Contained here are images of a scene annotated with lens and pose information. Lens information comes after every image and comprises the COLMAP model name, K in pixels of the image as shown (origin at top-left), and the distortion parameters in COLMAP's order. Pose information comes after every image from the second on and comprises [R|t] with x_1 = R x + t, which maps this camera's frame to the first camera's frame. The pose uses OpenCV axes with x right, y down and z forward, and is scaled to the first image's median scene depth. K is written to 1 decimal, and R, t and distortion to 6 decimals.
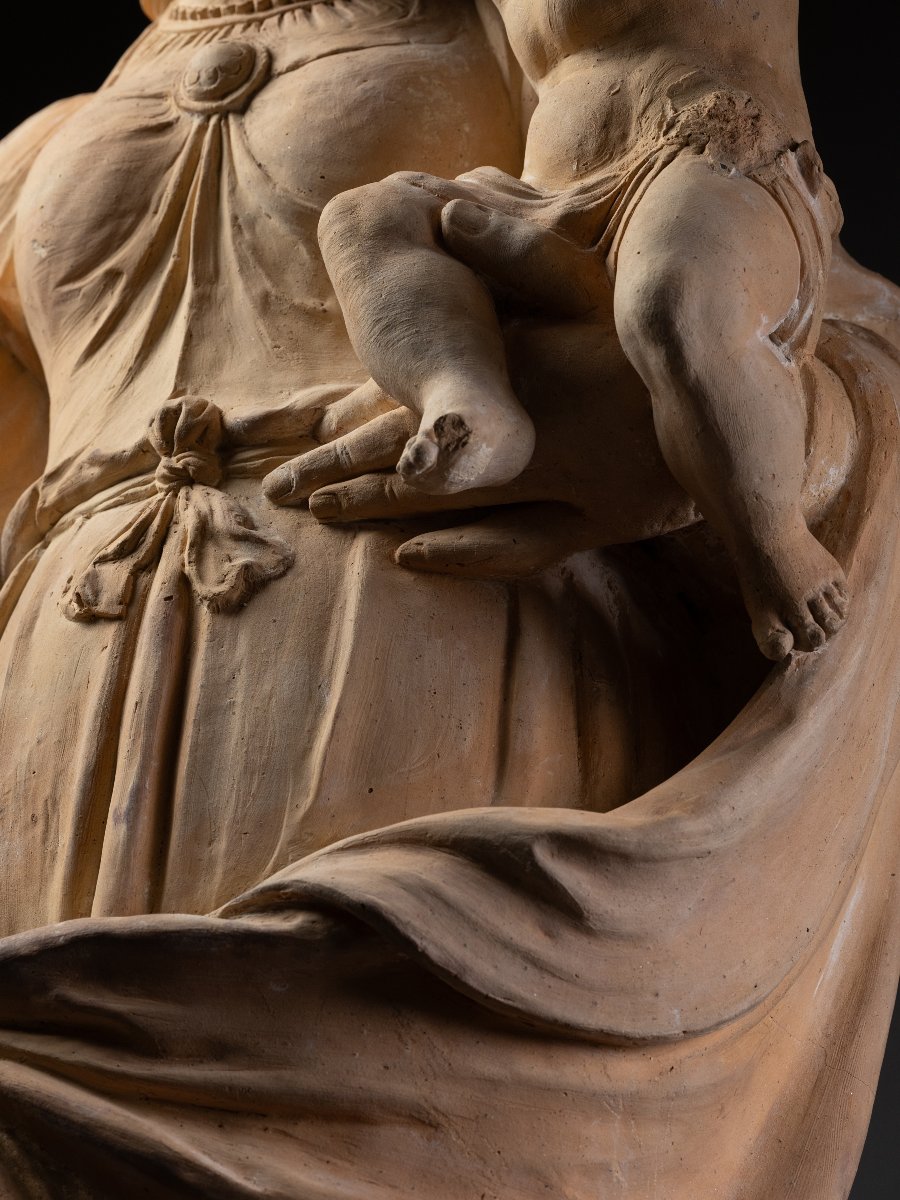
lens RADIAL K [[3642.3, 0, 457.3], [0, 3642.3, 605.4], [0, 0, 1]] dist [0.250694, 0.000000]
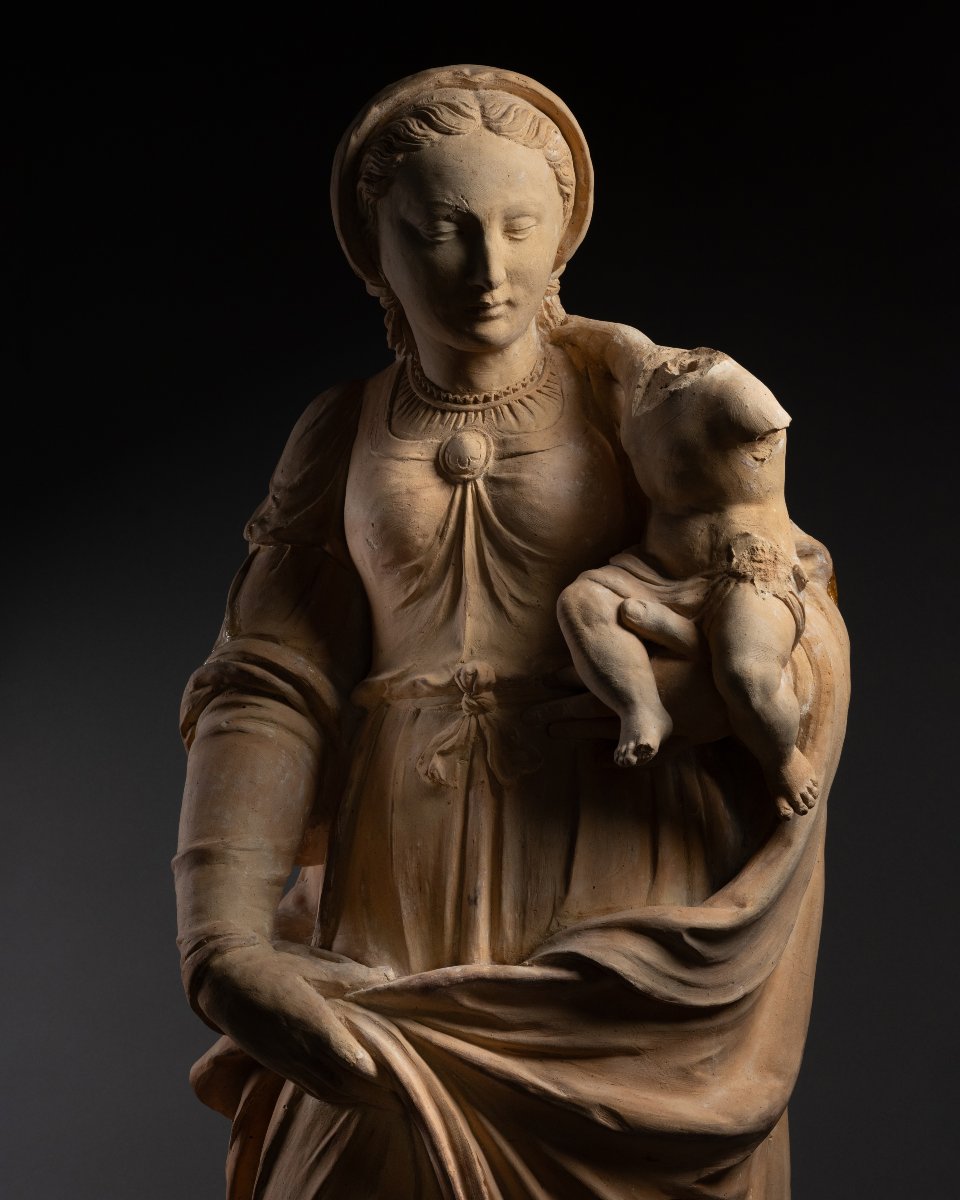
lens RADIAL K [[3568.9, 0, 480.0], [0, 3568.9, 591.3], [0, 0, 1]] dist [0.181939, 0.000000]
pose [[0.988028, -0.056109, 0.143706, -0.359135], [0.002089, 0.936297, 0.351202, -0.797404], [-0.154257, -0.346698, 0.925206, -0.799287]]
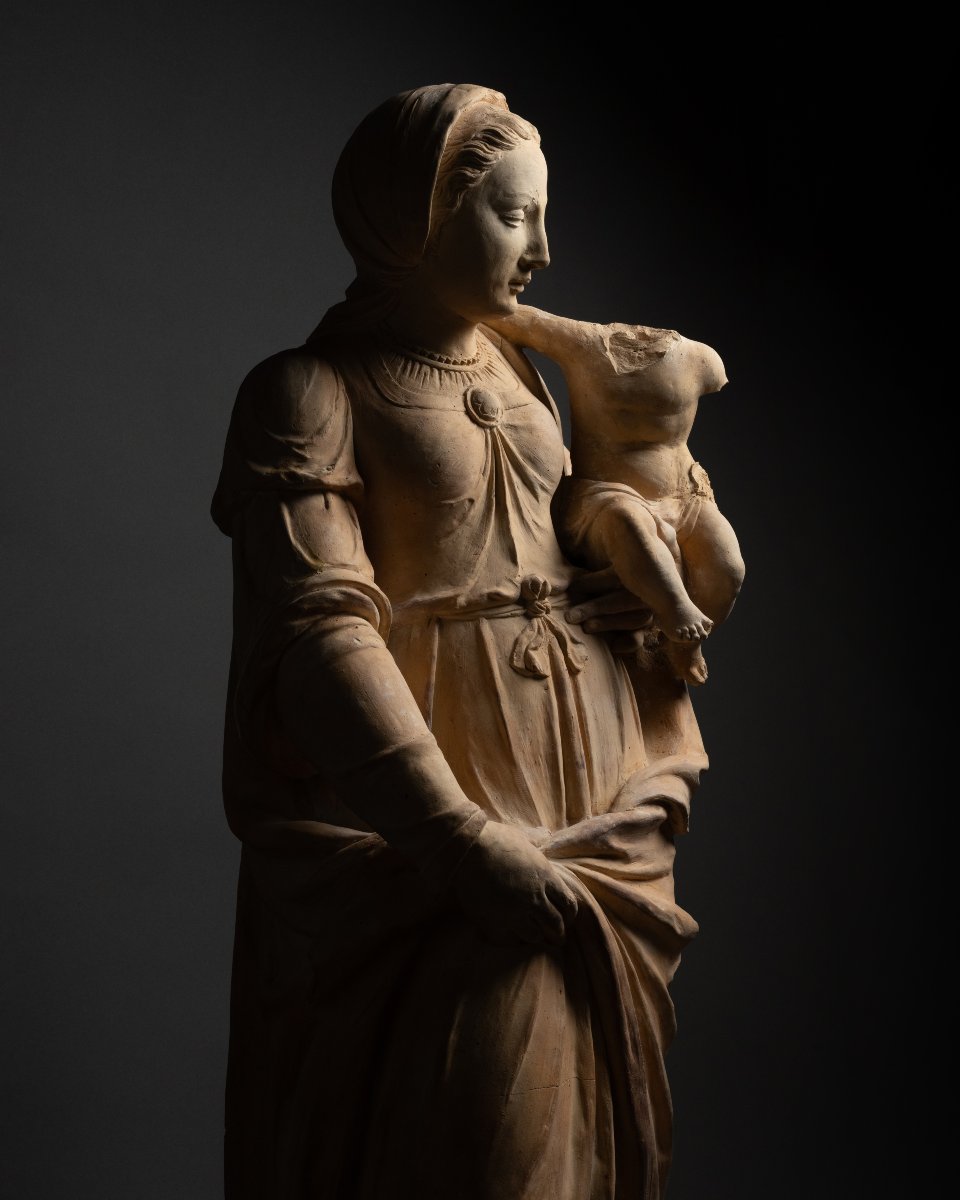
lens RADIAL K [[3568.9, 0, 475.3], [0, 3568.9, 593.3], [0, 0, 1]] dist [0.181939, 0.000000]
pose [[0.377681, -0.073797, 0.922990, -2.331972], [-0.225346, 0.959522, 0.168928, -0.446586], [-0.898096, -0.271793, 0.345764, 0.230446]]
